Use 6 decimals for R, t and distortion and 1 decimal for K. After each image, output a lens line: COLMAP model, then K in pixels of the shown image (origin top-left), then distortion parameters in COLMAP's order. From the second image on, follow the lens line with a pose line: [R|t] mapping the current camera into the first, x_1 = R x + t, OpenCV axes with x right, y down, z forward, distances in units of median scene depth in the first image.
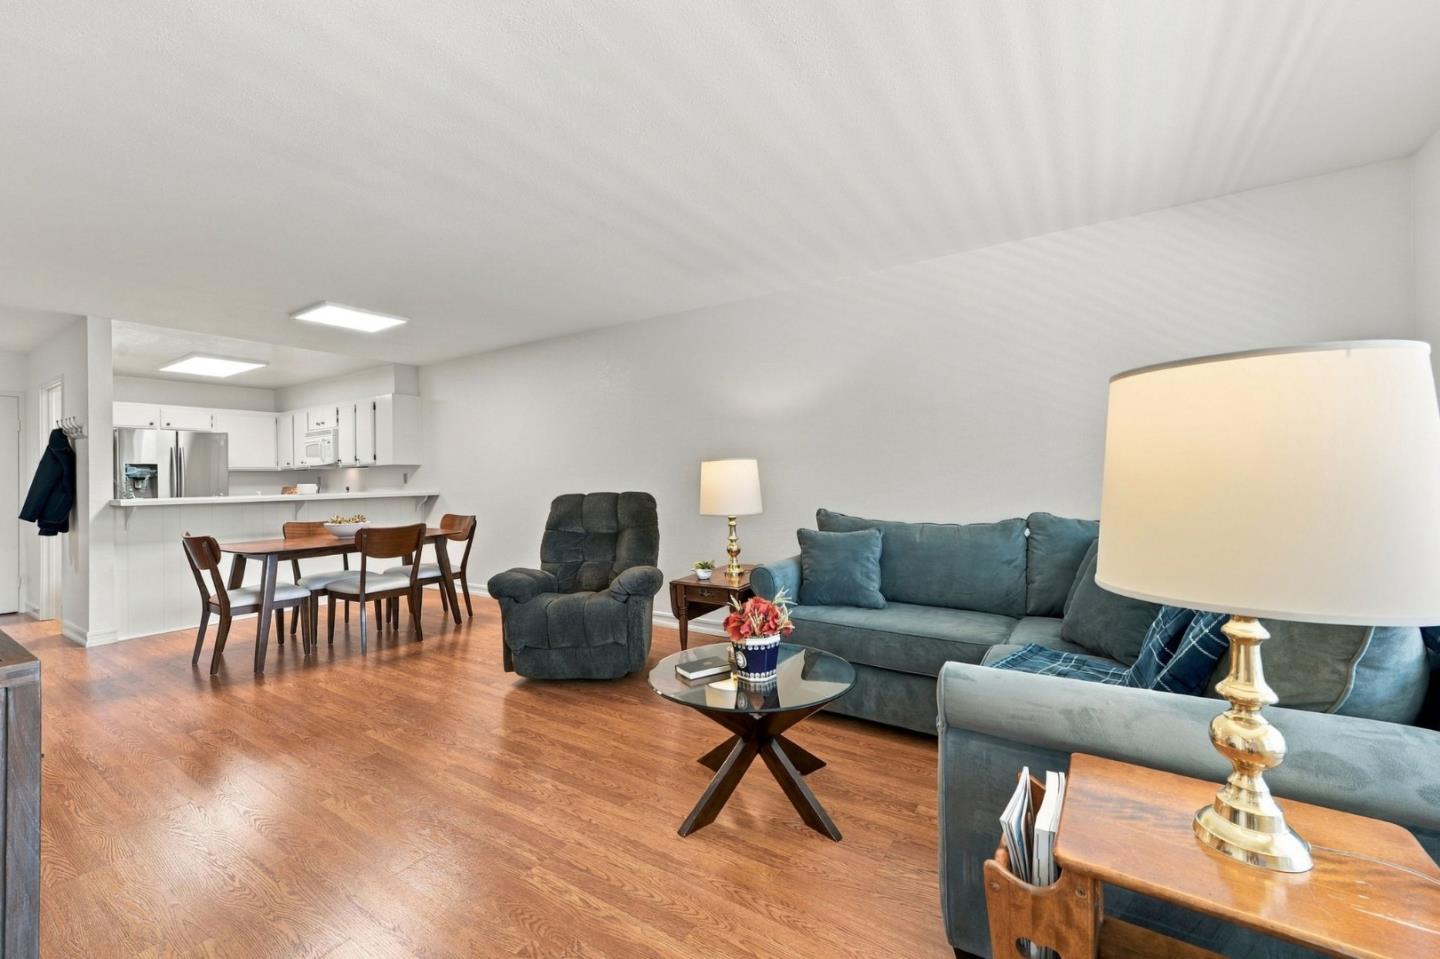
lens RADIAL K [[585.4, 0, 718.0], [0, 585.4, 479.5], [0, 0, 1]] dist [-0.003034, -0.000043]
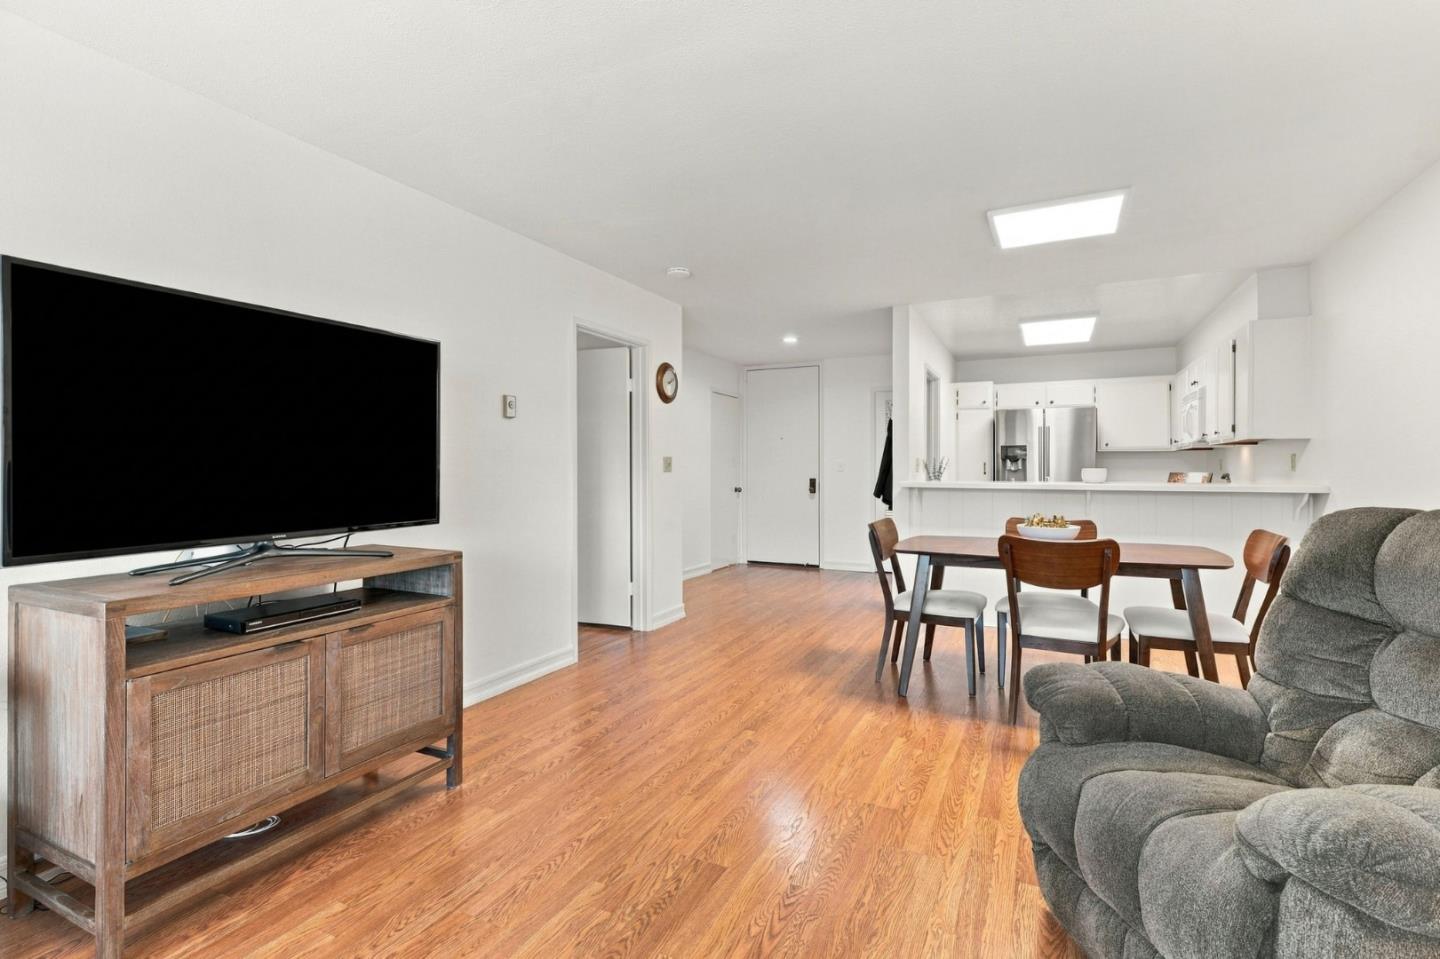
lens RADIAL K [[679.0, 0, 715.8], [0, 679.0, 484.3], [0, 0, 1]] dist [0.002945, 0.000227]
pose [[0.118107, 0.035070, -0.992381, 0.074884], [-0.002698, 0.999384, 0.034996, -0.001513], [0.992997, -0.001456, 0.118129, 0.371304]]
